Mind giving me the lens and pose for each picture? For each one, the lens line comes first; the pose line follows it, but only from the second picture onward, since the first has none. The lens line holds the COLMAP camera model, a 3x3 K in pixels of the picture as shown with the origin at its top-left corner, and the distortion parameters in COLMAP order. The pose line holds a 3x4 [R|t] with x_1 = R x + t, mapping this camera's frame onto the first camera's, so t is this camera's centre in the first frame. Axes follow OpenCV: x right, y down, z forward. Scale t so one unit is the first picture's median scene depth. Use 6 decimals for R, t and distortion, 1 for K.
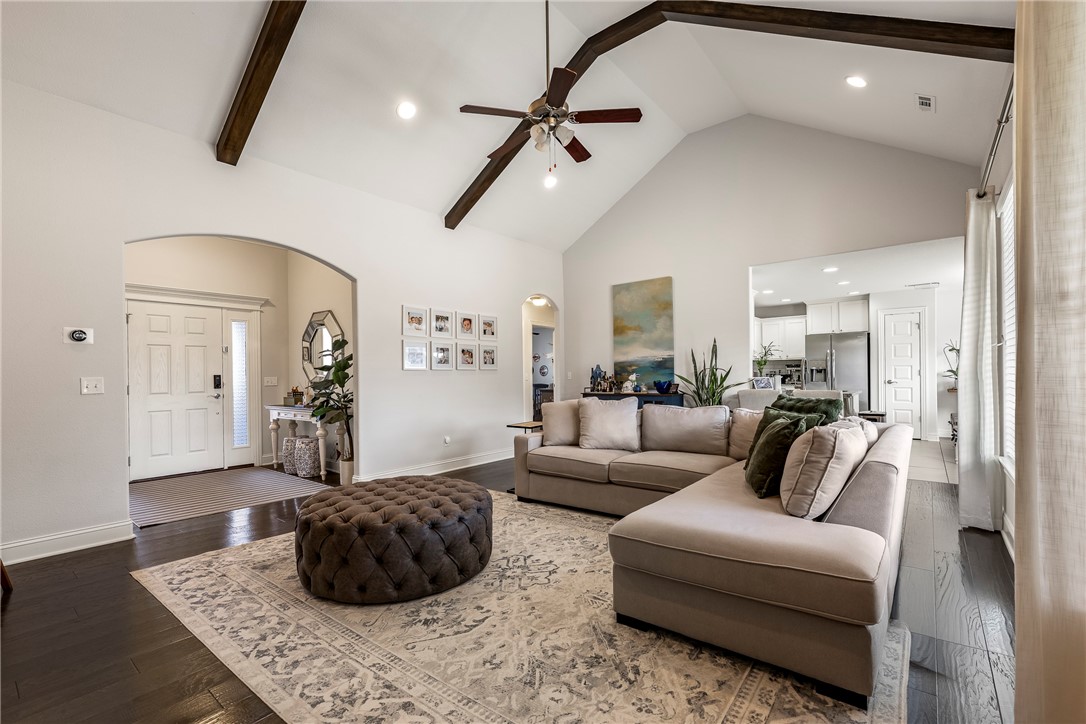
lens RADIAL K [[475.4, 0, 542.3], [0, 475.4, 369.1], [0, 0, 1]] dist [-0.000364, 0.000260]
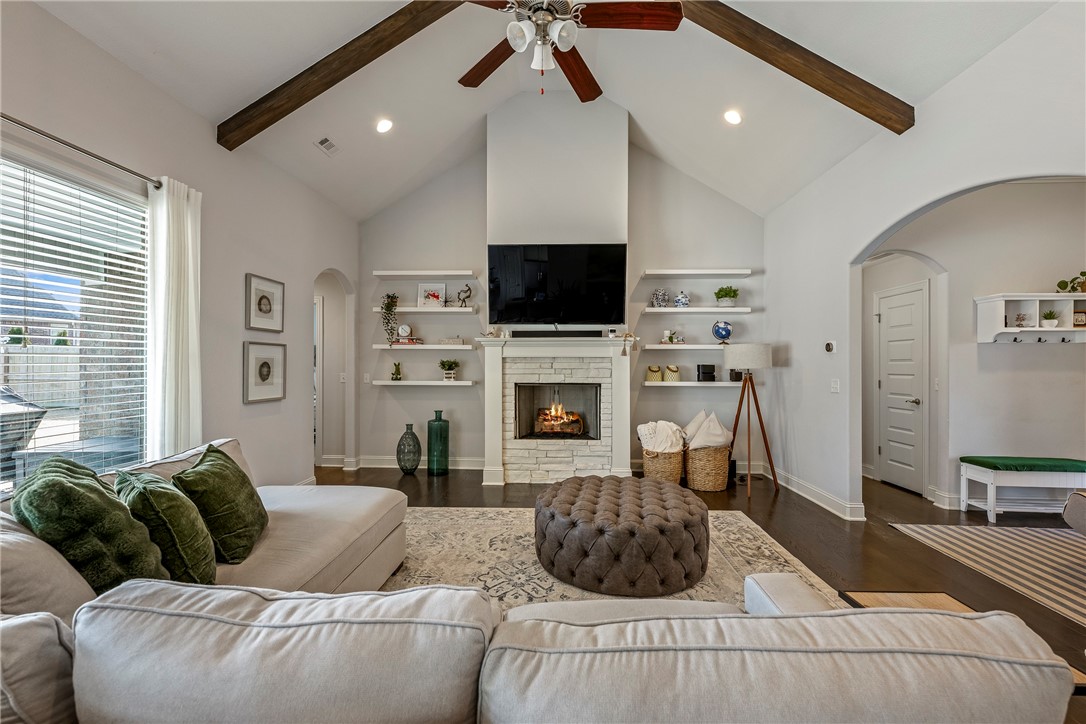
lens RADIAL K [[475.4, 0, 536.8], [0, 475.4, 365.4], [0, 0, 1]] dist [-0.000364, 0.000260]
pose [[-0.813986, 0.008741, -0.580819, 0.513692], [0.004428, 0.999951, 0.008842, -0.044066], [0.580868, 0.004626, -0.813985, 1.894169]]
